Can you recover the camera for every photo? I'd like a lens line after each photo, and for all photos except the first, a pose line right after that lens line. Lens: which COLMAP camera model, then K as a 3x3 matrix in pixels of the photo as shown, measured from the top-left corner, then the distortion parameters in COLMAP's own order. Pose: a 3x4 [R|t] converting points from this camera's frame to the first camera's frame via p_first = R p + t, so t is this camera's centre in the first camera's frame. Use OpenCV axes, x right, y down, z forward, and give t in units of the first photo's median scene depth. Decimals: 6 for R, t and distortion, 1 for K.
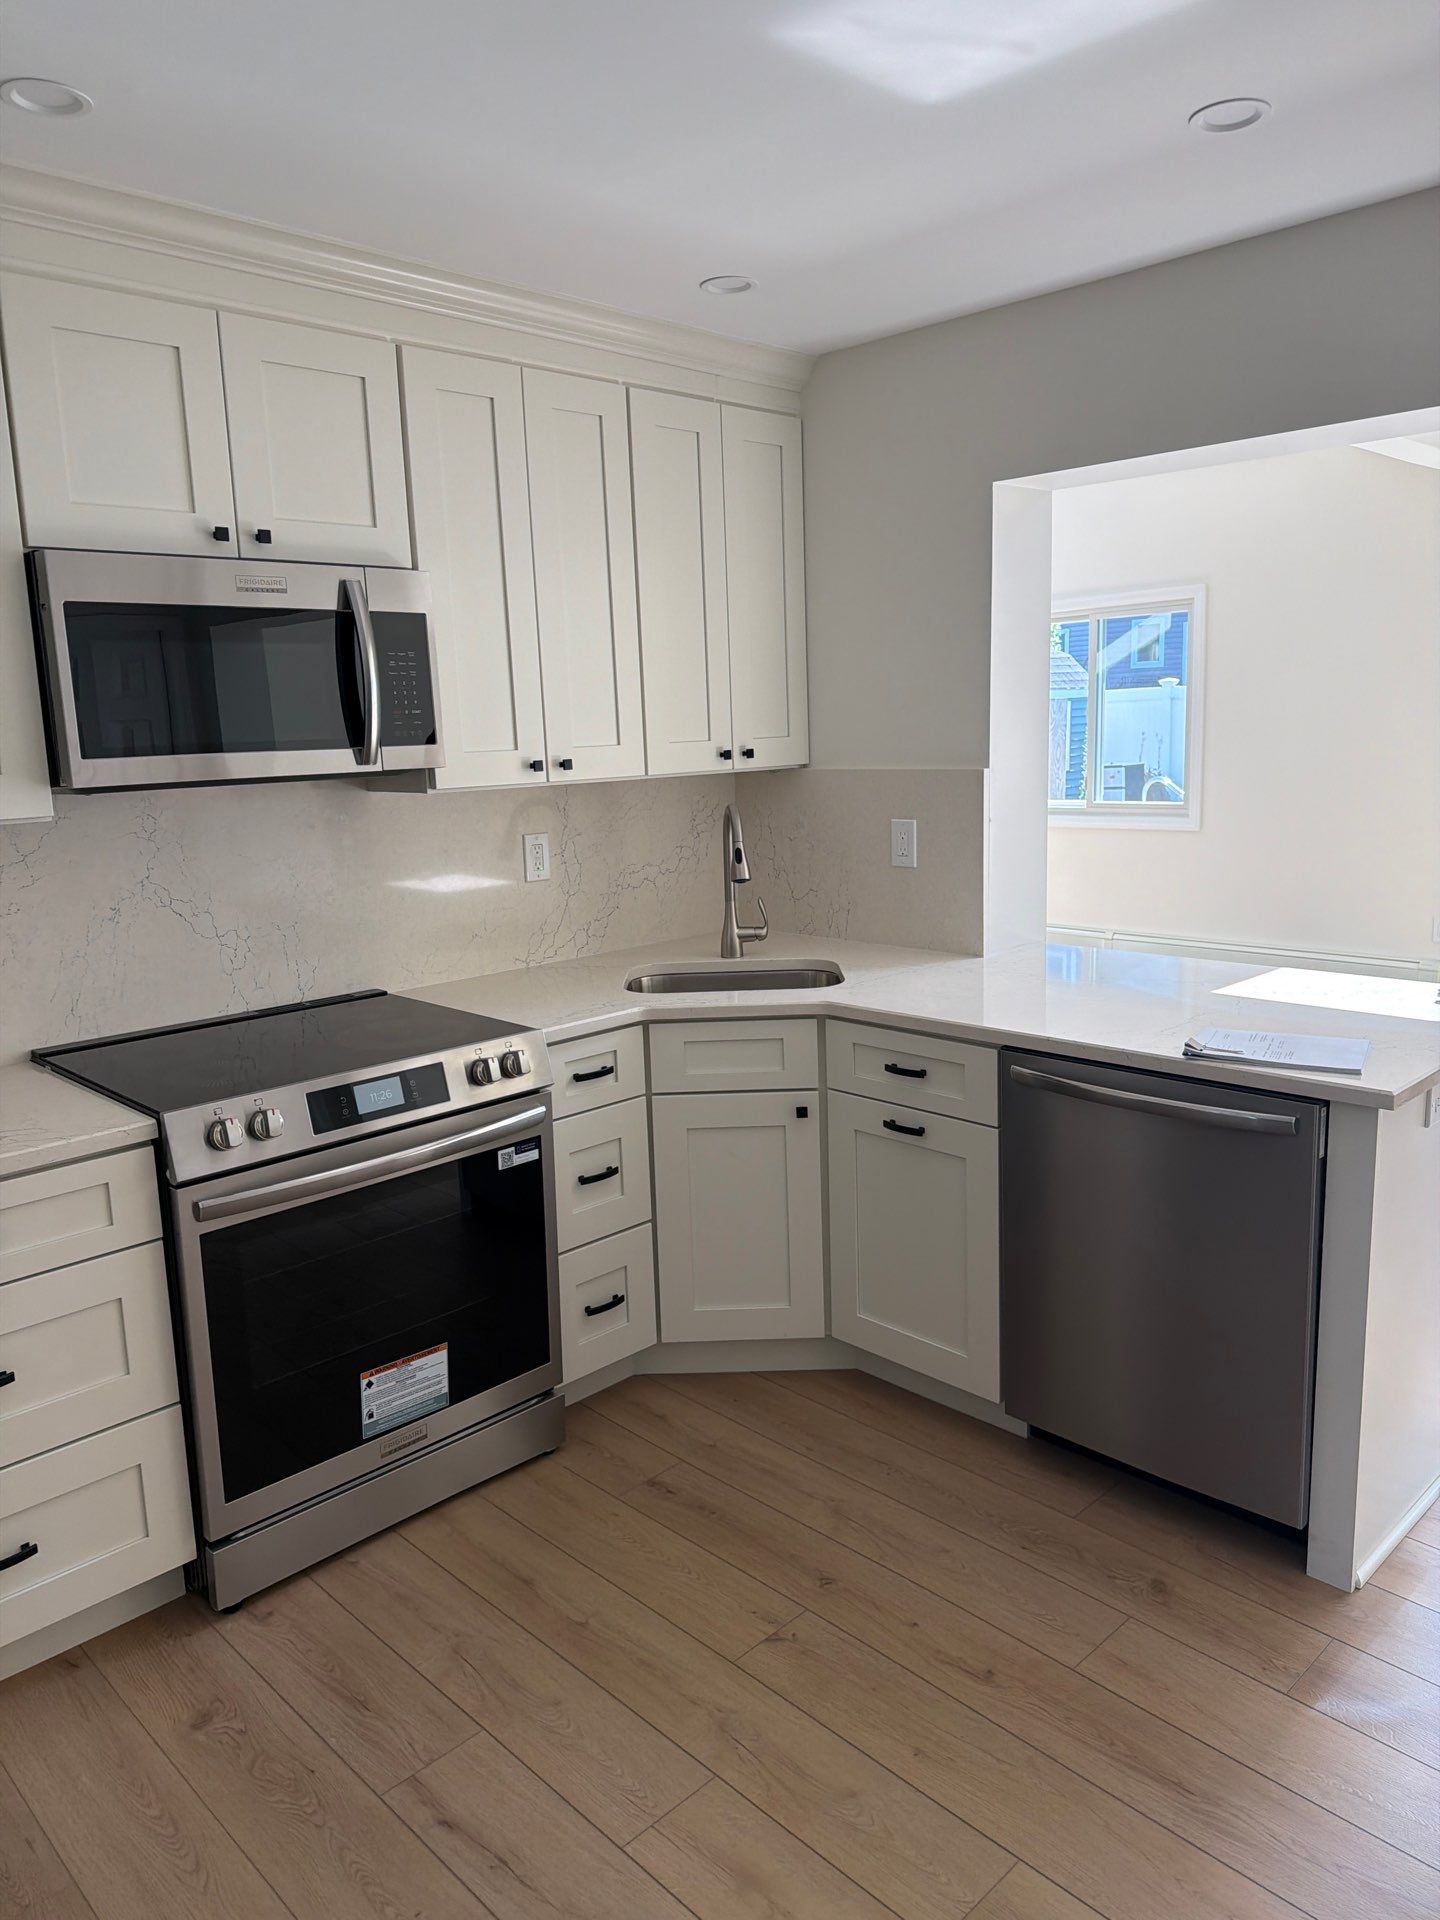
lens RADIAL K [[1323.7, 0, 692.1], [0, 1323.7, 954.2], [0, 0, 1]] dist [0.002230, -0.040374]
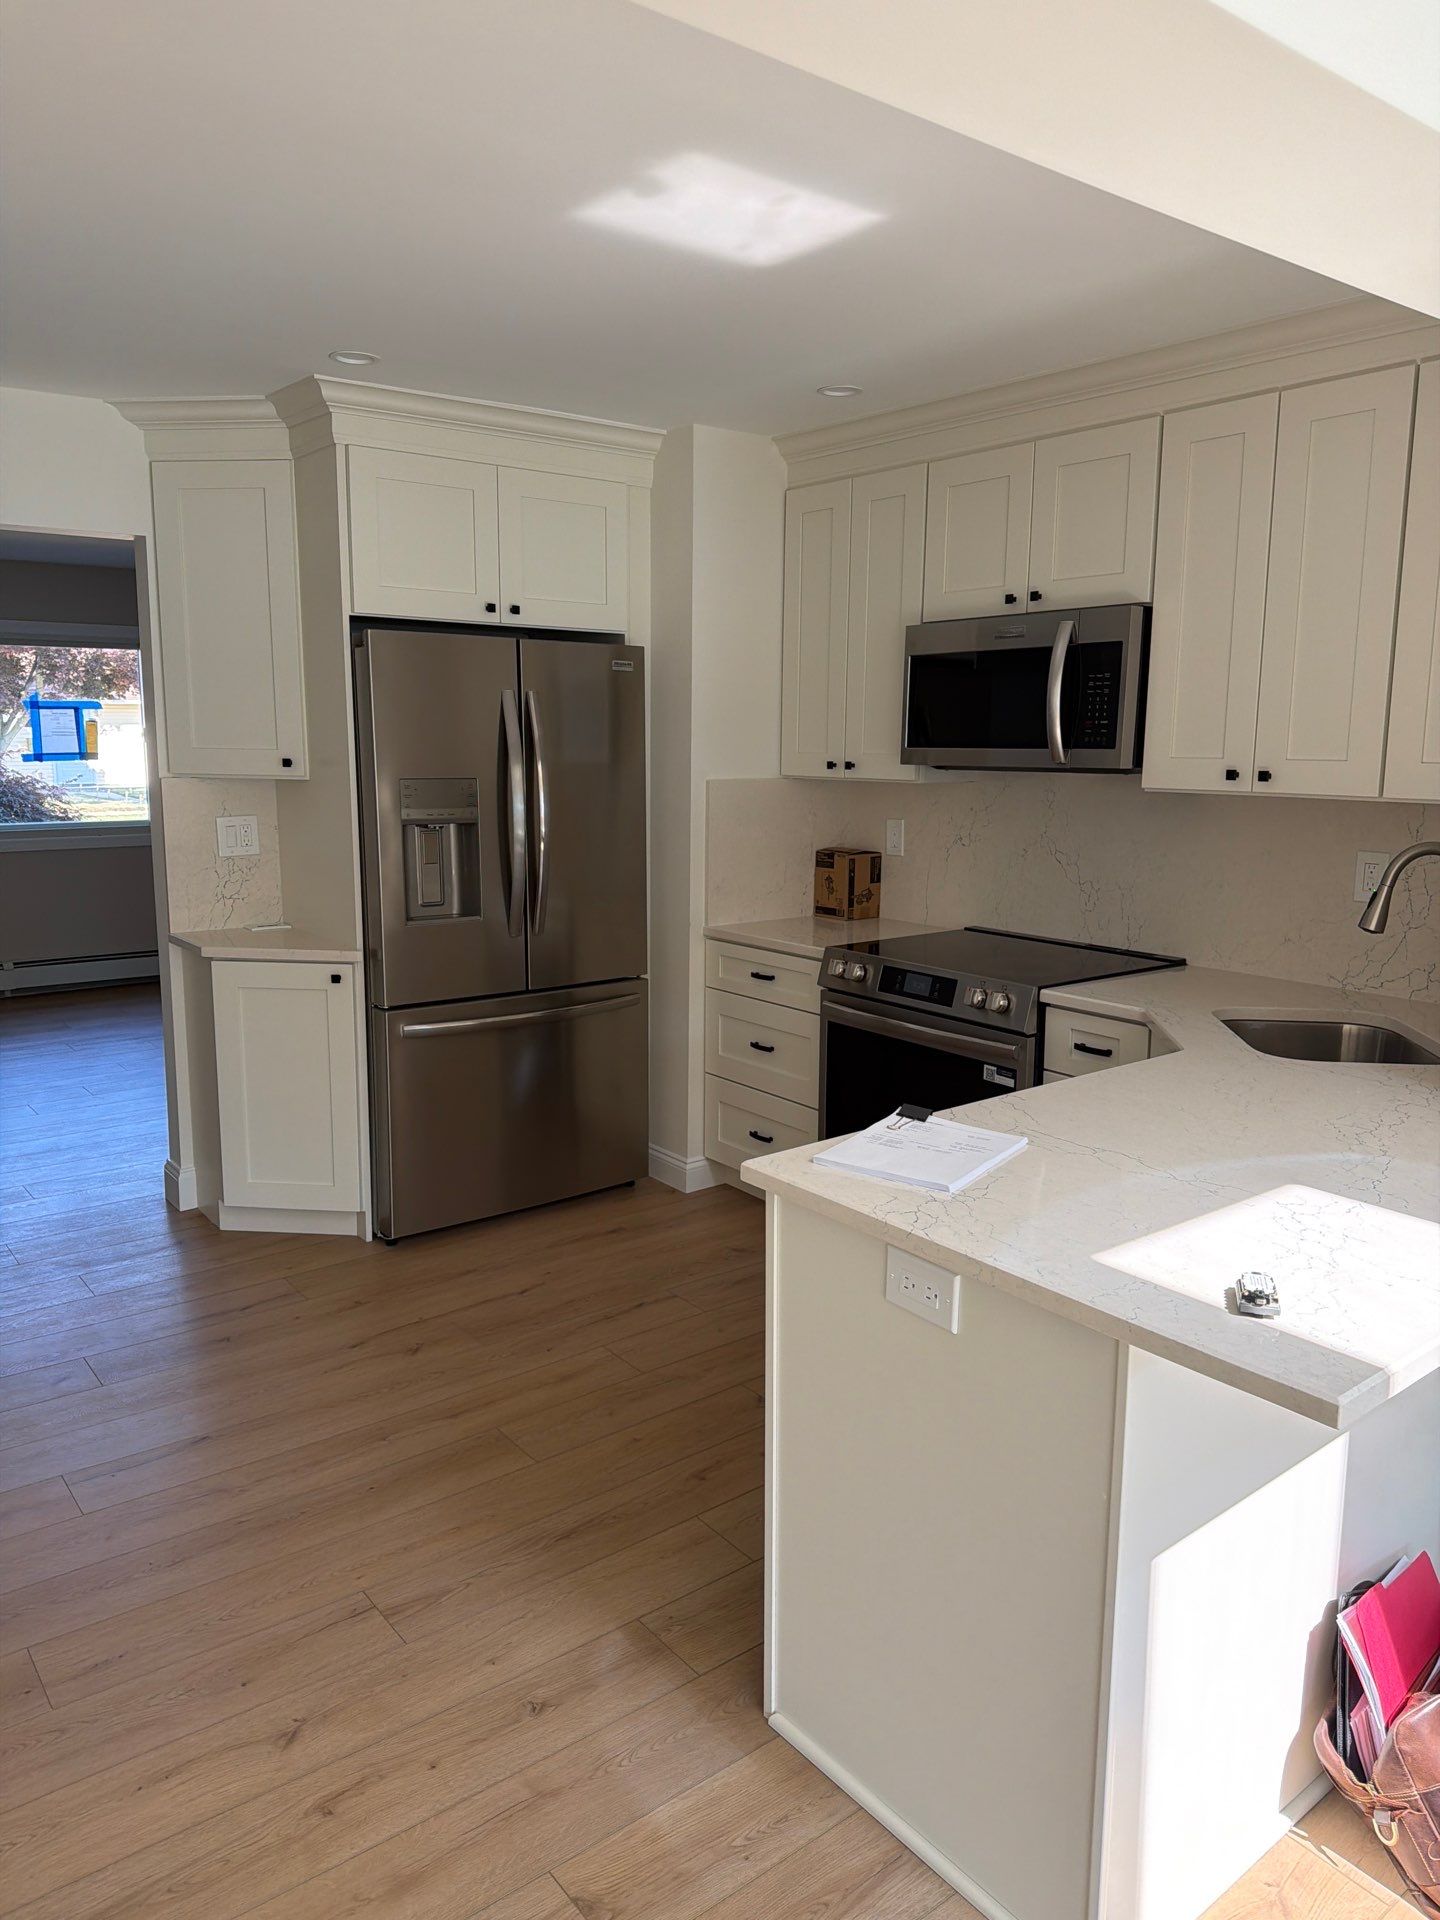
lens RADIAL K [[1323.7, 0, 692.1], [0, 1323.7, 954.2], [0, 0, 1]] dist [0.002230, -0.040374]
pose [[-0.132696, 0.195217, -0.971742, 1.102070], [-0.164333, 0.962509, 0.215803, -0.183106], [0.977439, 0.188325, -0.095640, 0.806496]]
